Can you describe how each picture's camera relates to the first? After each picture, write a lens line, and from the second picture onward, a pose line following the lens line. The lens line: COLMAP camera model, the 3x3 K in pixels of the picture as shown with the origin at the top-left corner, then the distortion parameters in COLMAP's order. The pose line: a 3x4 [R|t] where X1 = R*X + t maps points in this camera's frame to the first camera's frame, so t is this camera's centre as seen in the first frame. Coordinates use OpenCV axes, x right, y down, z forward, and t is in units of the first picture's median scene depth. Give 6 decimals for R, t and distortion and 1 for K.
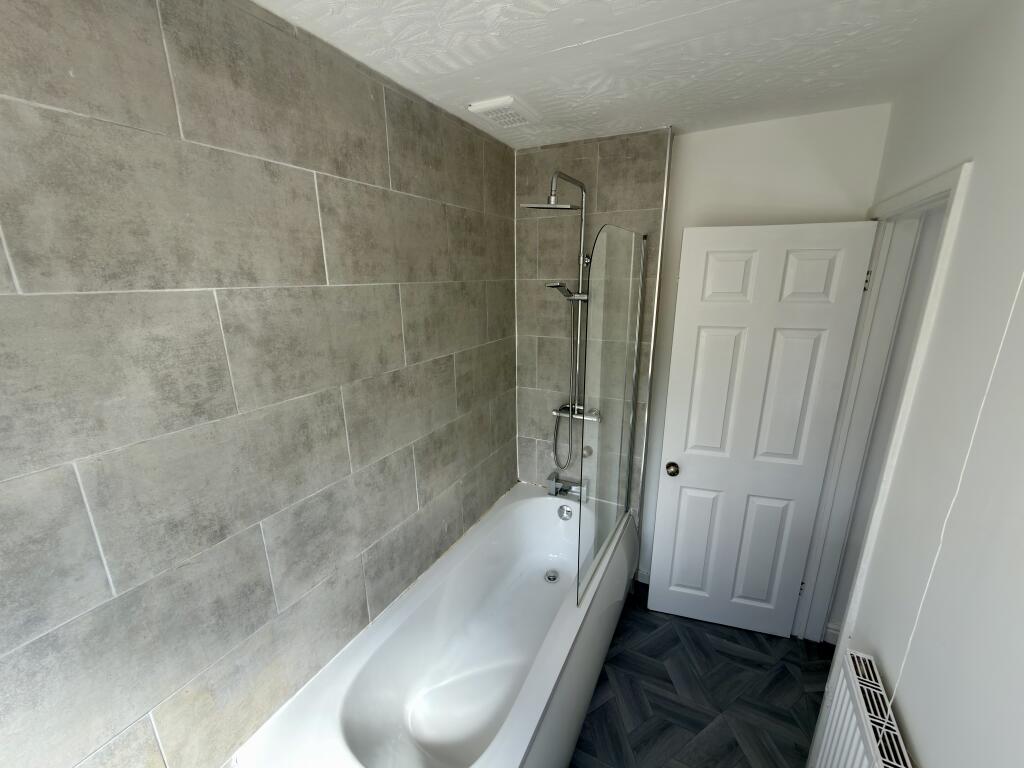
lens RADIAL K [[404.4, 0, 512.8], [0, 404.4, 385.1], [0, 0, 1]] dist [0.002859, 0.000226]
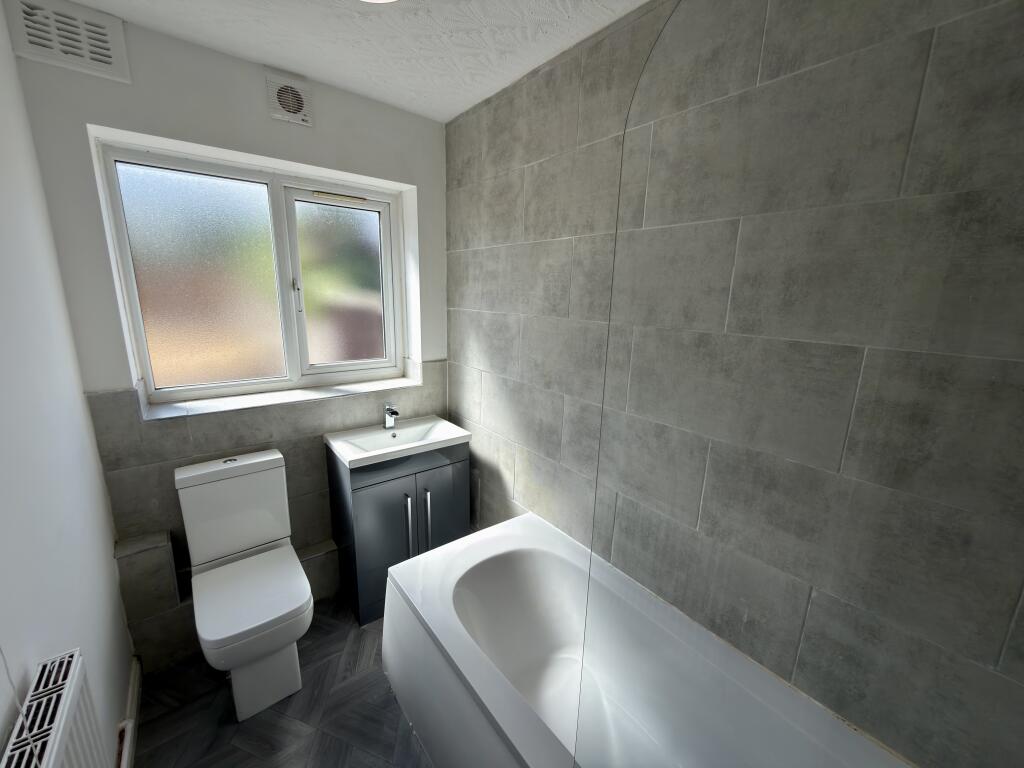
lens RADIAL K [[404.4, 0, 511.5], [0, 404.4, 382.1], [0, 0, 1]] dist [0.002859, 0.000226]
pose [[-0.403759, 0.197643, -0.893261, 0.693959], [-0.260846, 0.910988, 0.319469, -0.119444], [0.876891, 0.361993, -0.316265, 1.116657]]
